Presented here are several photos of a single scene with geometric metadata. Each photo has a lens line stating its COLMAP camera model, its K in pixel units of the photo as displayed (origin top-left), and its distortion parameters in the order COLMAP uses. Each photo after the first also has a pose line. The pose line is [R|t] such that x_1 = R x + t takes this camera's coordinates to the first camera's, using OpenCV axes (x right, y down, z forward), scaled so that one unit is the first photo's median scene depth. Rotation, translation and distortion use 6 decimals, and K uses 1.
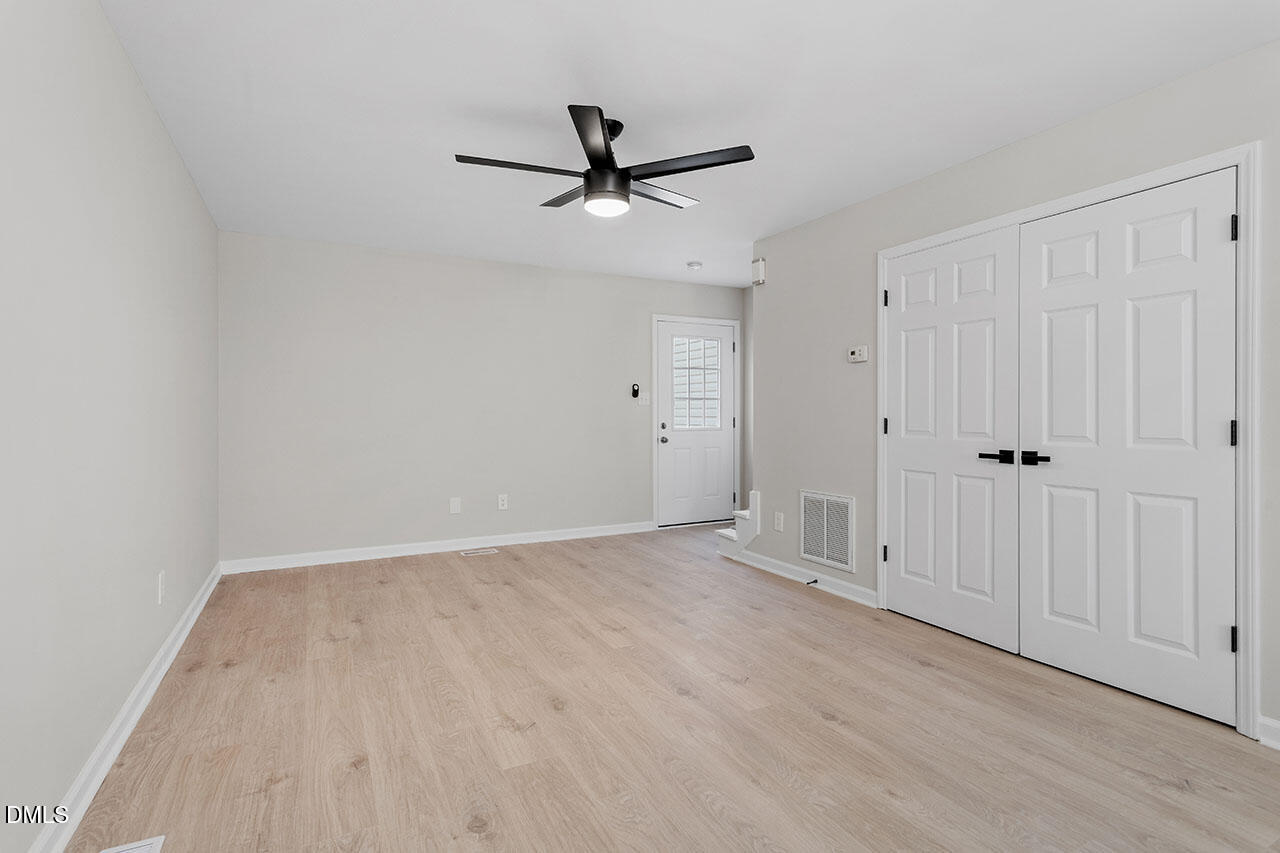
lens RADIAL K [[612.6, 0, 630.6], [0, 612.6, 413.8], [0, 0, 1]] dist [0.000568, 0.001570]
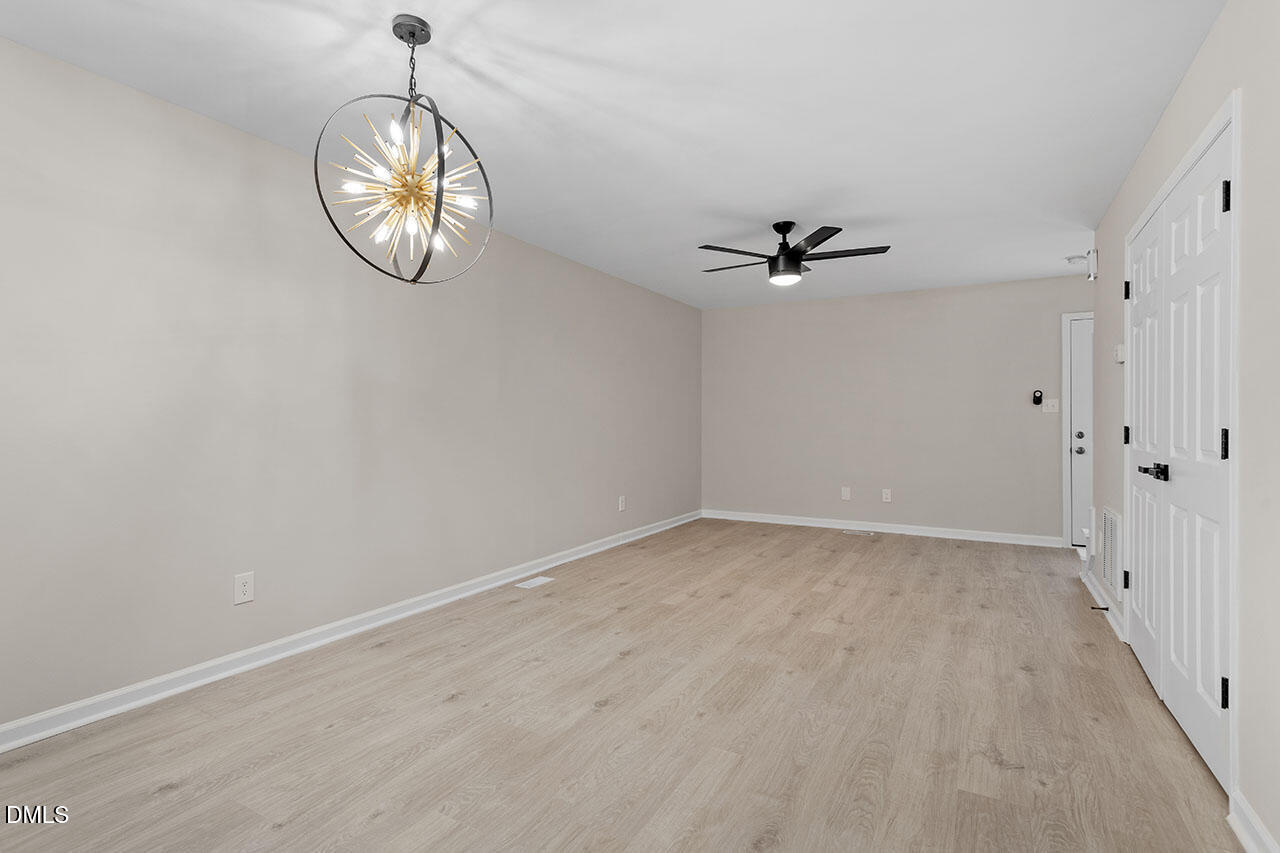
lens RADIAL K [[612.6, 0, 641.4], [0, 612.6, 420.8], [0, 0, 1]] dist [0.000568, 0.001570]
pose [[0.552824, 0.002654, -0.833294, 0.881991], [-0.004756, 0.999989, 0.000029, 0.002668], [0.833285, 0.003947, 0.552830, -0.080943]]
